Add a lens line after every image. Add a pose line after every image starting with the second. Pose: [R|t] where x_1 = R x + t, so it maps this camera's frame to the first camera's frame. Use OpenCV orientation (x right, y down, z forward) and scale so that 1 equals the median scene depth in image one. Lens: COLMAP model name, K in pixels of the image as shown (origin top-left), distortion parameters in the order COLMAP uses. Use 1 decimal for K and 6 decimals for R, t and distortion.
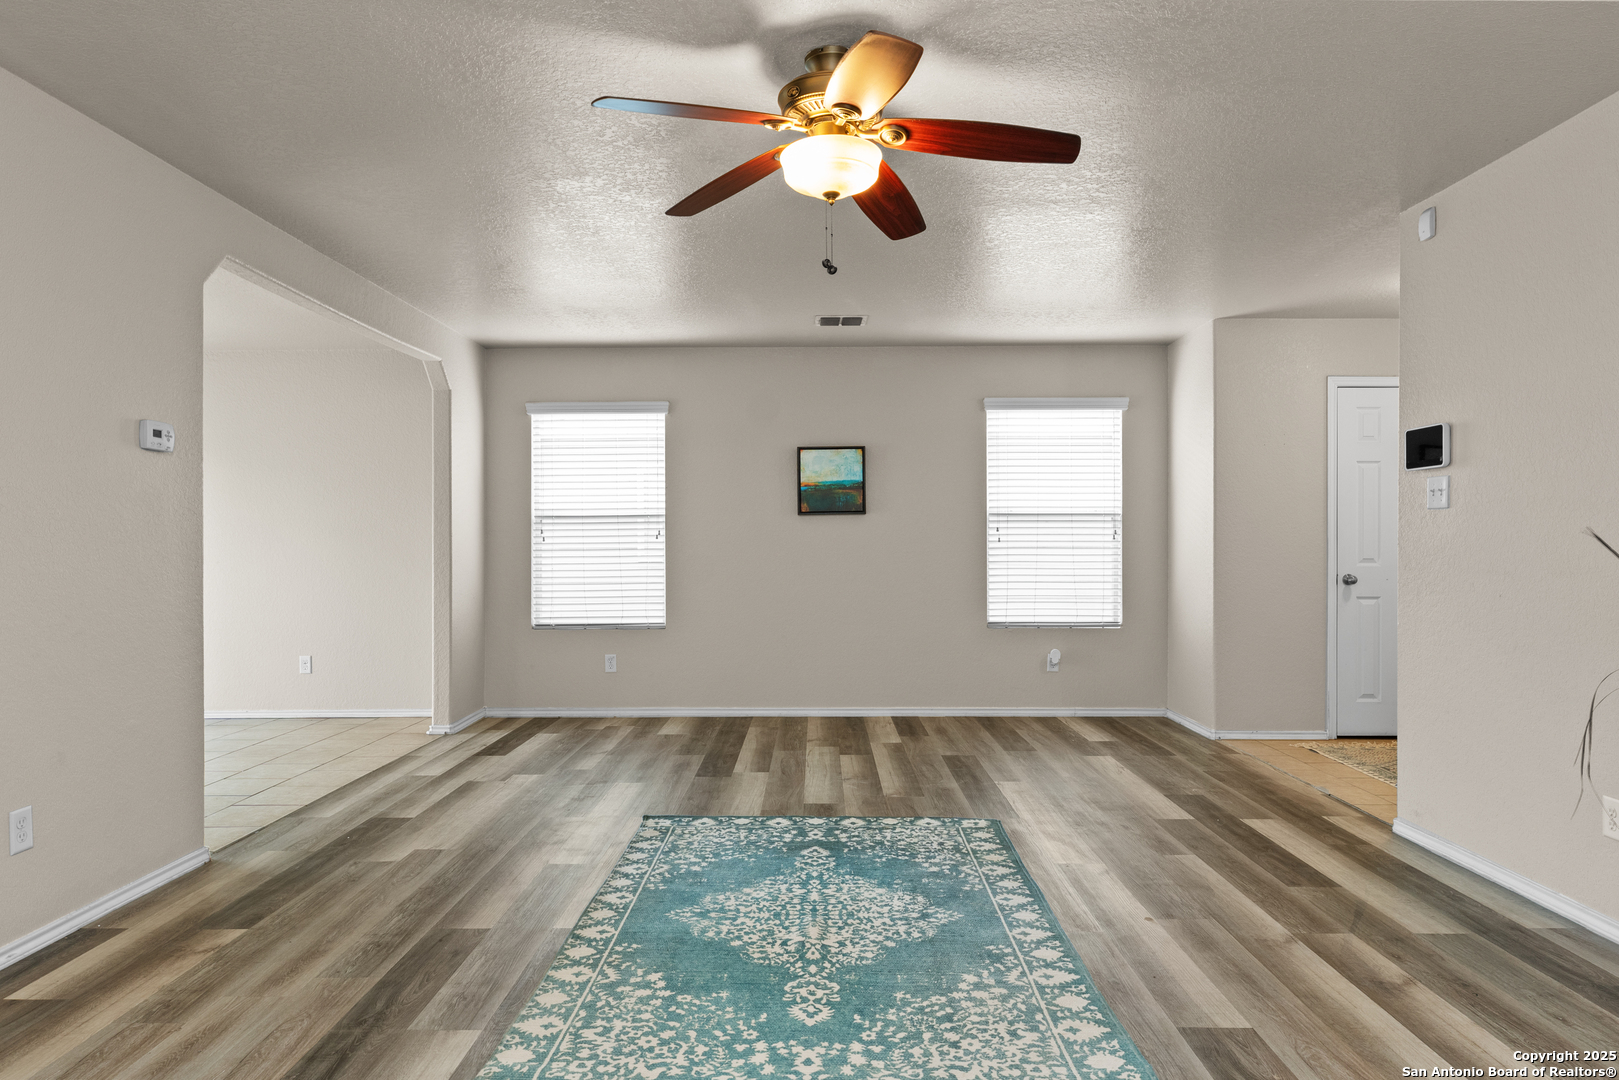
lens RADIAL K [[1003.5, 0, 806.7], [0, 1003.5, 542.6], [0, 0, 1]] dist [0.001702, -0.000762]
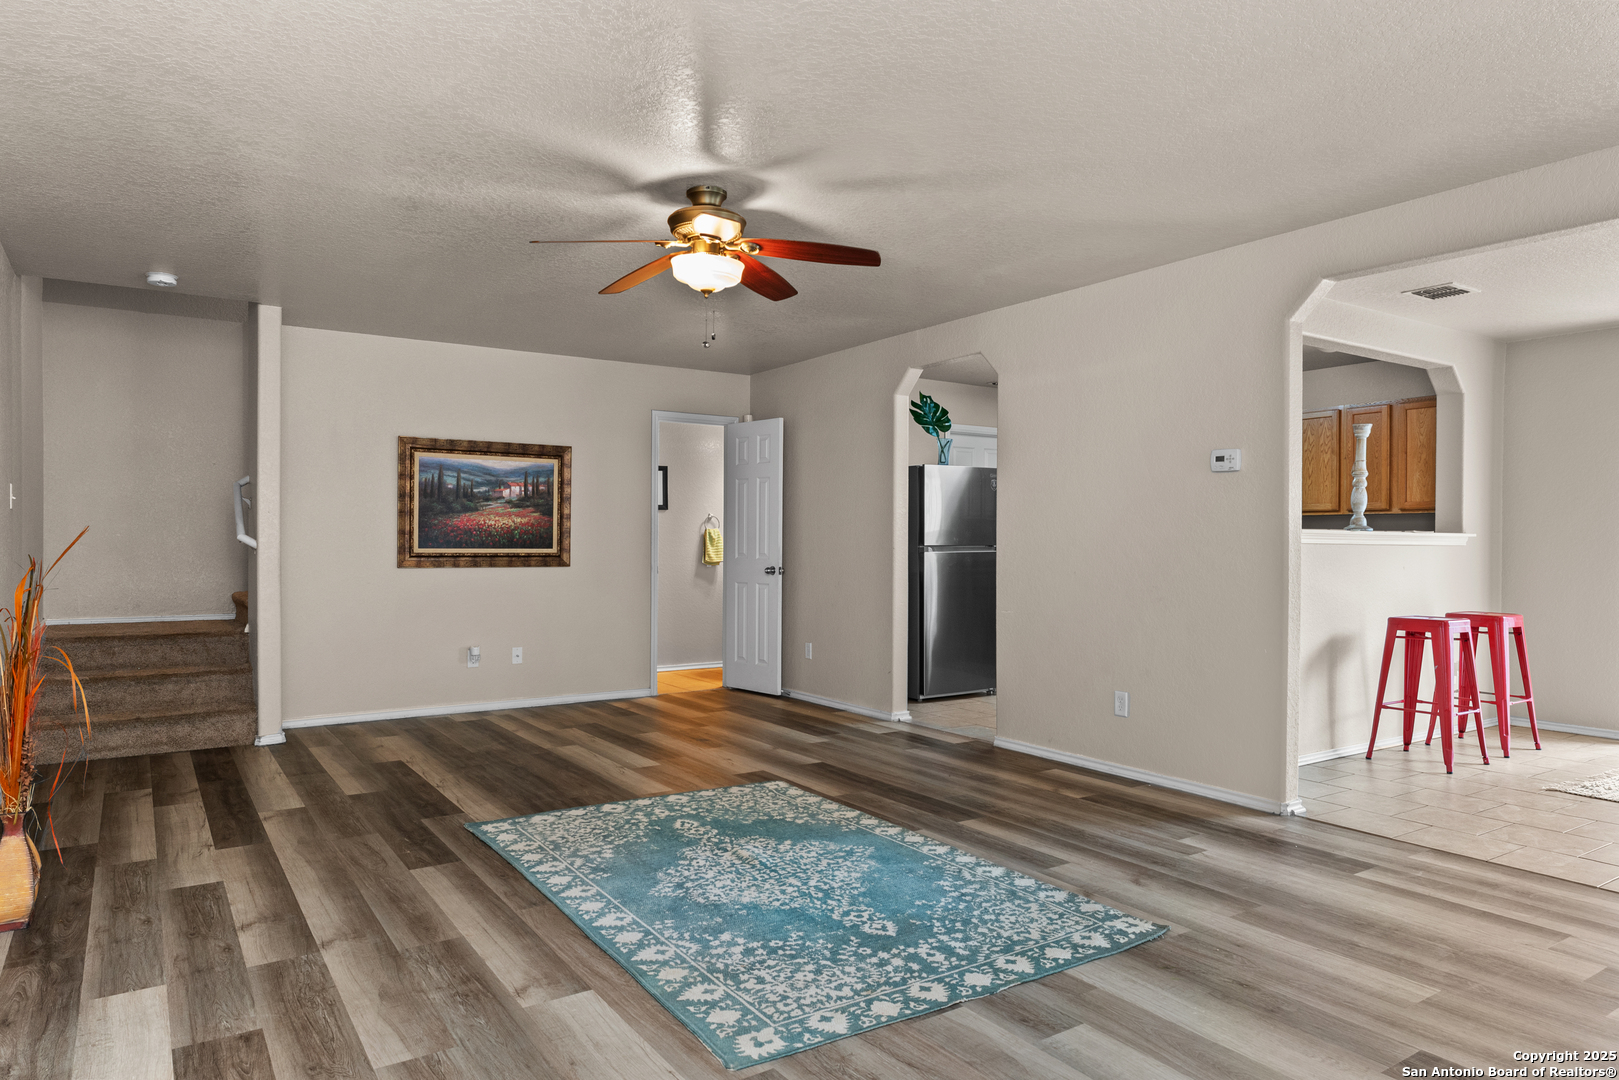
lens RADIAL K [[1003.5, 0, 804.6], [0, 1003.5, 537.4], [0, 0, 1]] dist [0.001702, -0.000762]
pose [[-0.825124, -0.002473, -0.564946, 0.560255], [-0.001548, 0.999997, -0.002116, -0.000956], [0.564949, -0.000872, -0.825125, 1.783720]]
